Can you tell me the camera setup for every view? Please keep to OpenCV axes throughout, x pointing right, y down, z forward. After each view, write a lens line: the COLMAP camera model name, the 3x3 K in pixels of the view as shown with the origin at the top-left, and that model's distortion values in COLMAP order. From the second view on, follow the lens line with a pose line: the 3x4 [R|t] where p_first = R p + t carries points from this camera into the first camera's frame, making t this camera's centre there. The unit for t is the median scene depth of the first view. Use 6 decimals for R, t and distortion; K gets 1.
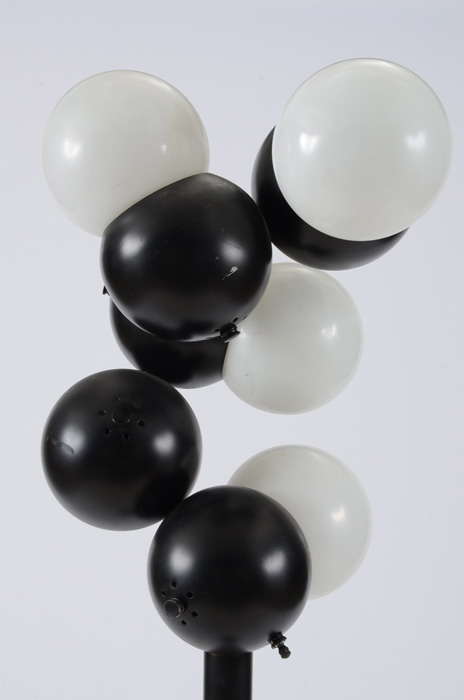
lens RADIAL K [[1848.6, 0, 229.3], [0, 1848.6, 349.8], [0, 0, 1]] dist [0.741885, 0.000000]
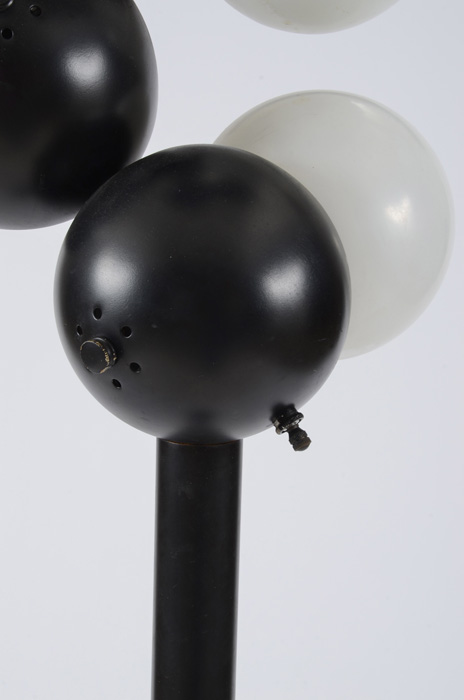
lens RADIAL K [[1741.8, 0, 232.0], [0, 1741.8, 350.2], [0, 0, 1]] dist [0.664406, 0.000000]
pose [[0.999862, 0.016404, 0.002468, 0.007638], [-0.016552, 0.996479, 0.082190, 0.091341], [-0.001111, -0.082220, 0.996614, 0.484935]]
